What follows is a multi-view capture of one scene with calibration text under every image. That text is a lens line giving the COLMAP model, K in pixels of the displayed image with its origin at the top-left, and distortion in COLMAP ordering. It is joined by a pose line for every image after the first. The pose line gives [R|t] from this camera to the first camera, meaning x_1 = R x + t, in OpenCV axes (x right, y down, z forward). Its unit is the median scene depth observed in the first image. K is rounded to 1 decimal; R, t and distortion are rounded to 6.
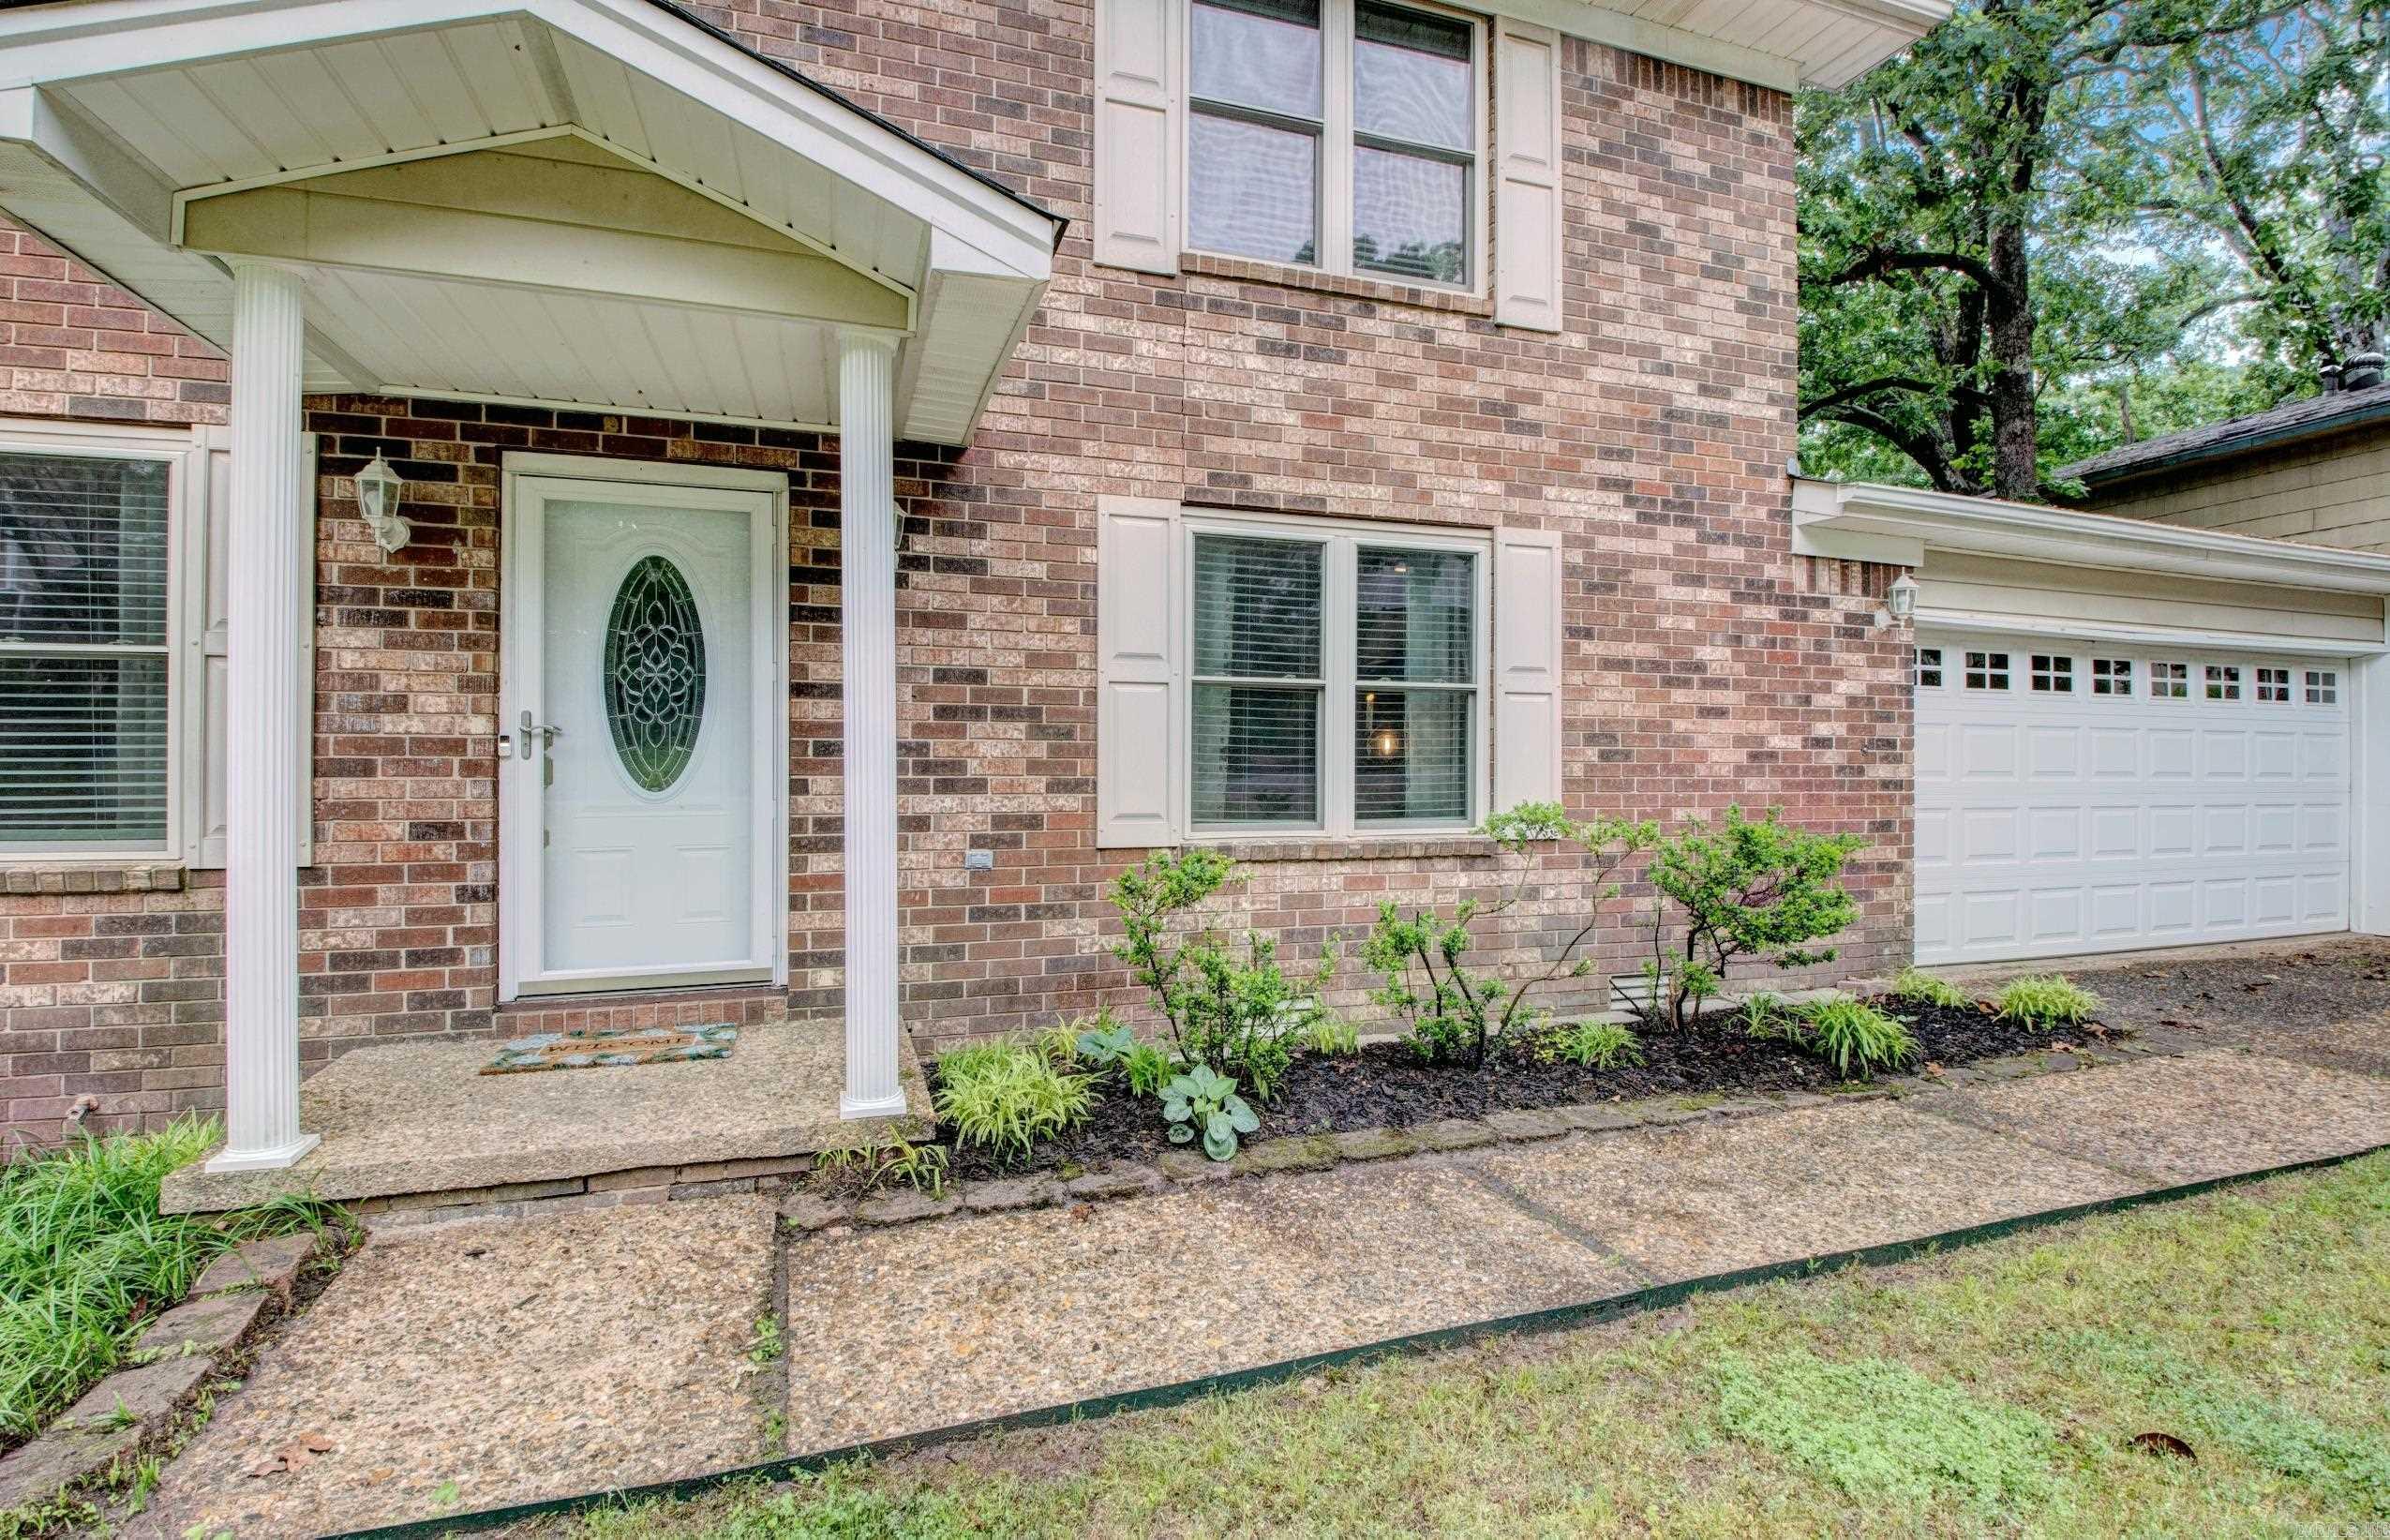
lens RADIAL K [[1117.7, 0, 1192.6], [0, 1117.7, 758.4], [0, 0, 1]] dist [0.001754, -0.017785]
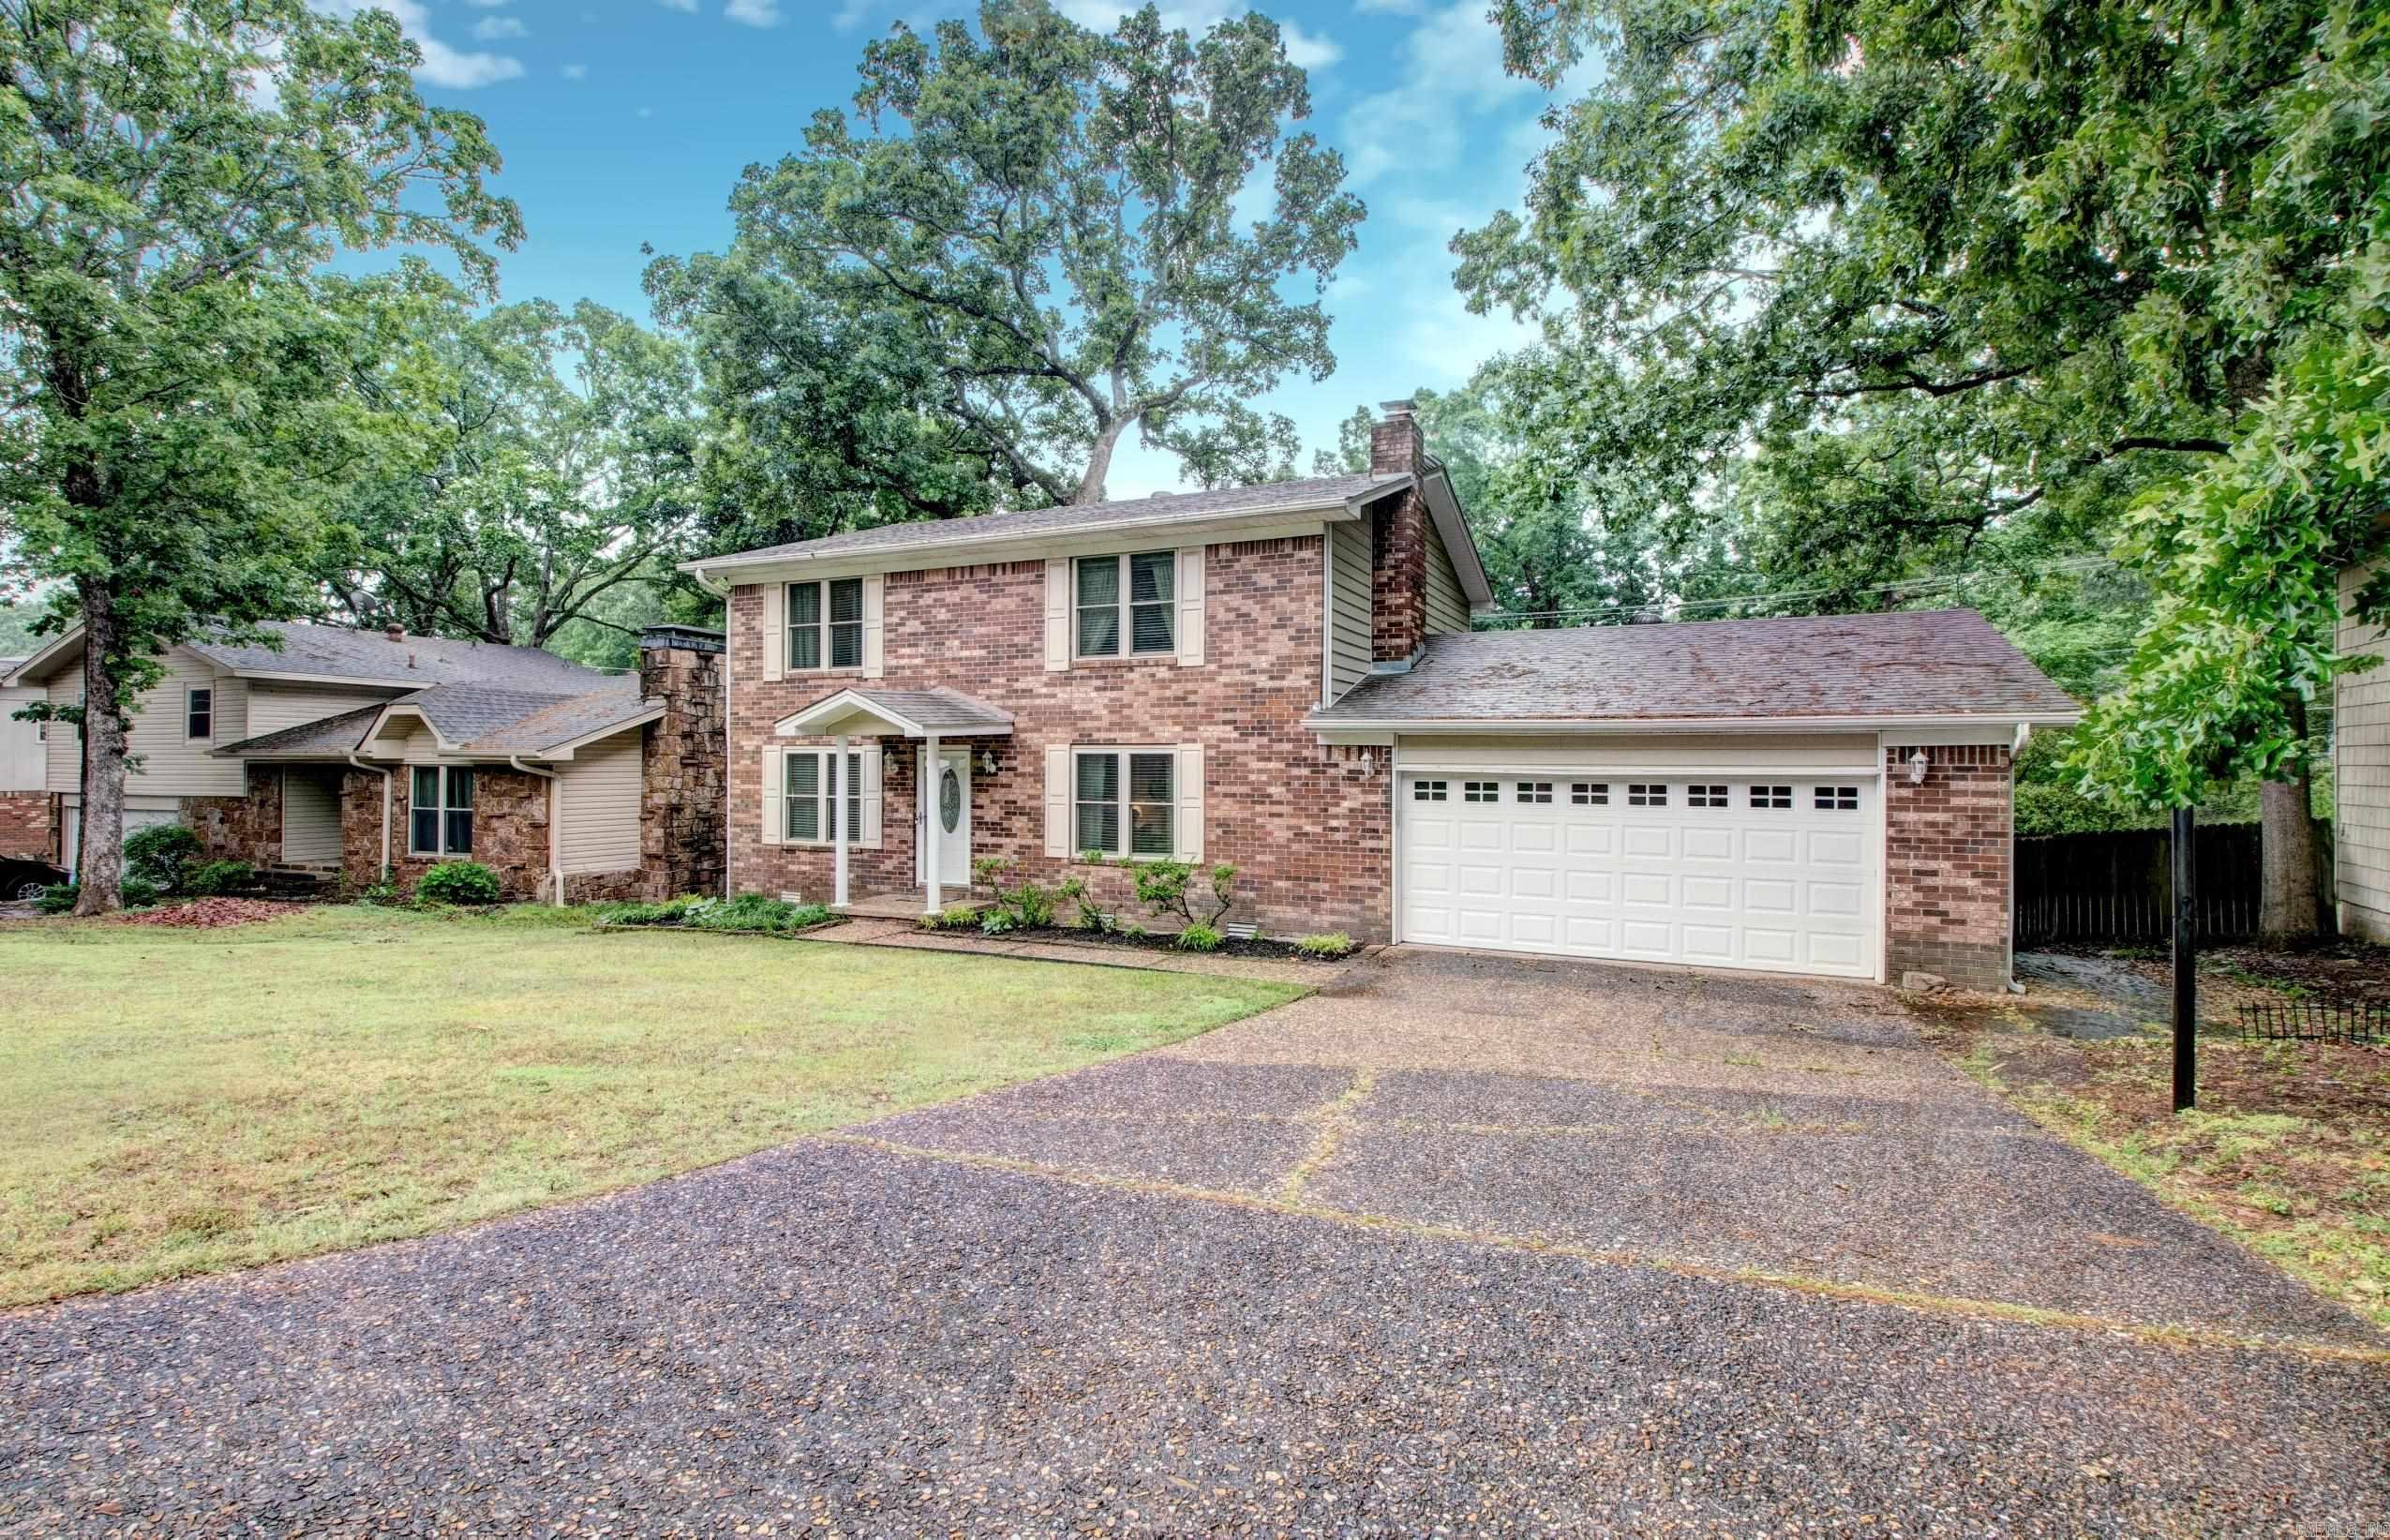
lens RADIAL K [[1117.7, 0, 1192.6], [0, 1117.7, 758.4], [0, 0, 1]] dist [0.001754, -0.017785]
pose [[0.721717, -0.002280, -0.692185, 2.039666], [0.001154, 0.999997, -0.002090, -0.161548], [0.692188, 0.000709, 0.721717, -0.842673]]
